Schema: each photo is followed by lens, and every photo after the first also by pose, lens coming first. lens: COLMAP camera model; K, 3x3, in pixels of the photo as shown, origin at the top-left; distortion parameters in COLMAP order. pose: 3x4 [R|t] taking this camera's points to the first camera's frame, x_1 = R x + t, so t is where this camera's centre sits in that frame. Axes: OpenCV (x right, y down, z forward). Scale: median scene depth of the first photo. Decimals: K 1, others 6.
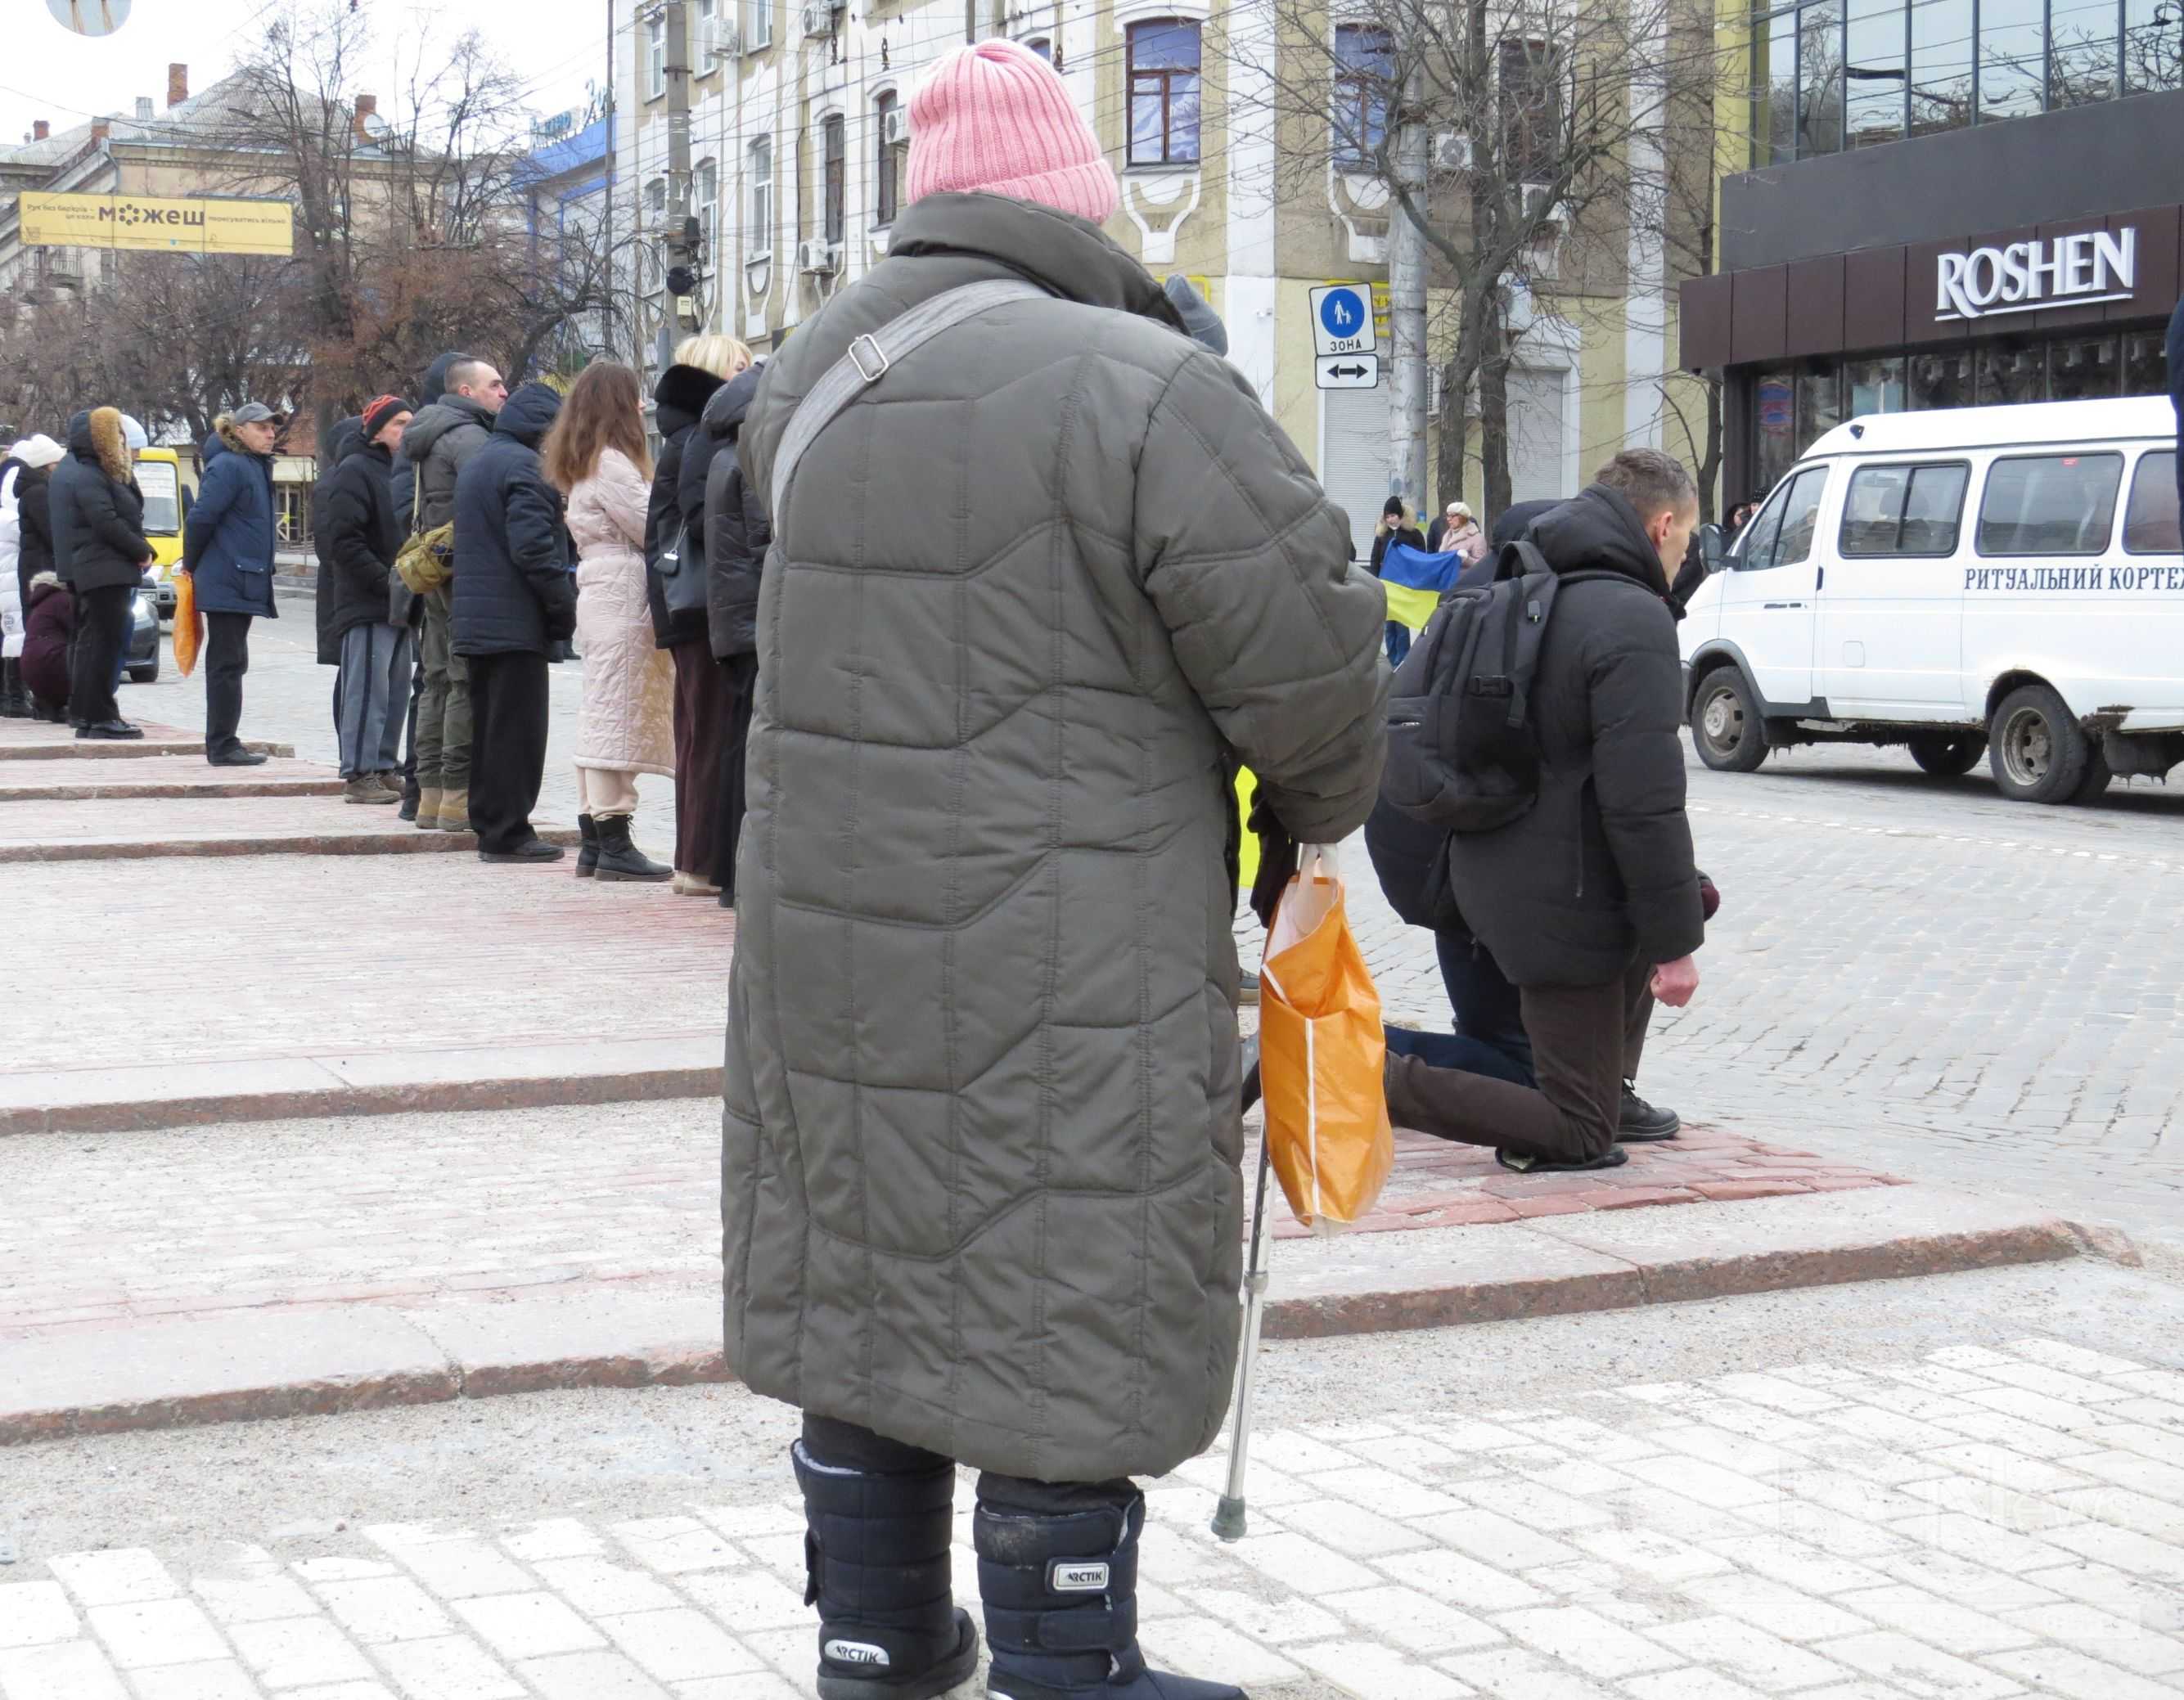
lens RADIAL K [[3674.5, 0, 1092.3], [0, 3674.5, 851.1], [0, 0, 1]] dist [-0.043264, 0.000000]
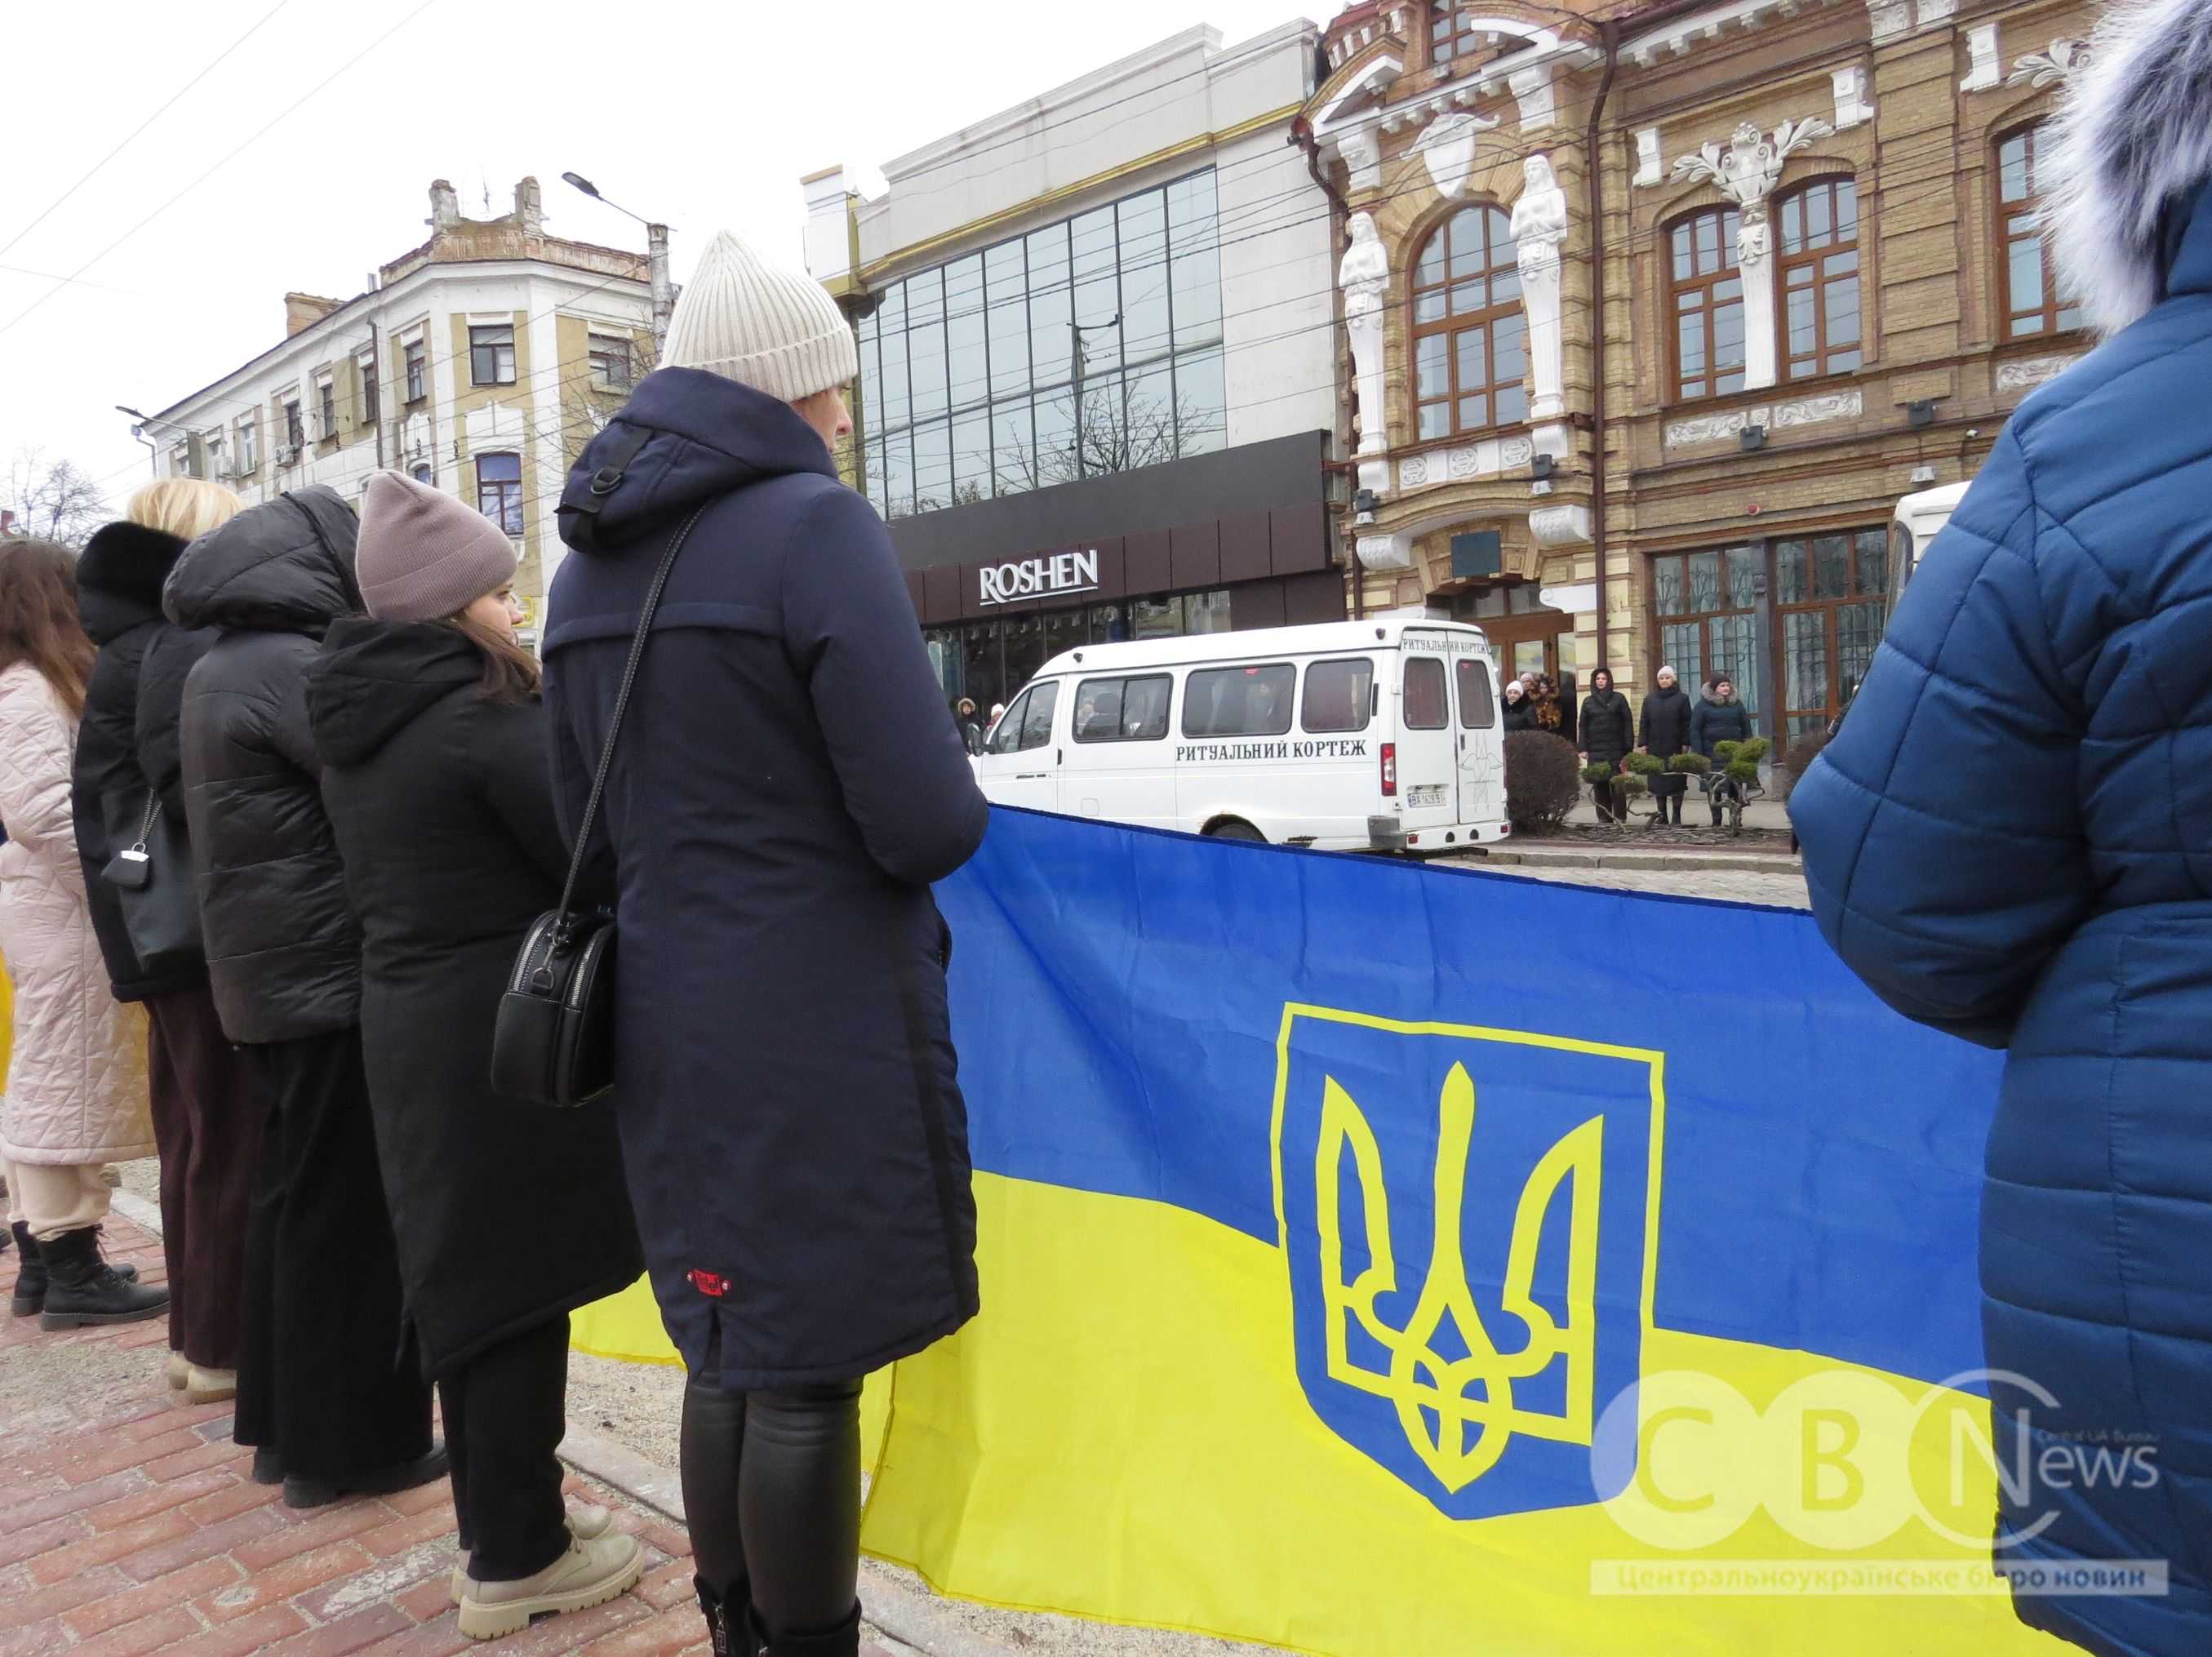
lens RADIAL K [[1720.7, 0, 1104.4], [0, 1720.7, 813.7], [0, 0, 1]] dist [0.013431, -0.007577]
pose [[0.934151, -0.055882, 0.352475, -0.032602], [0.067992, 0.997442, -0.022061, -0.034229], [-0.350341, 0.044574, 0.935561, 0.336659]]
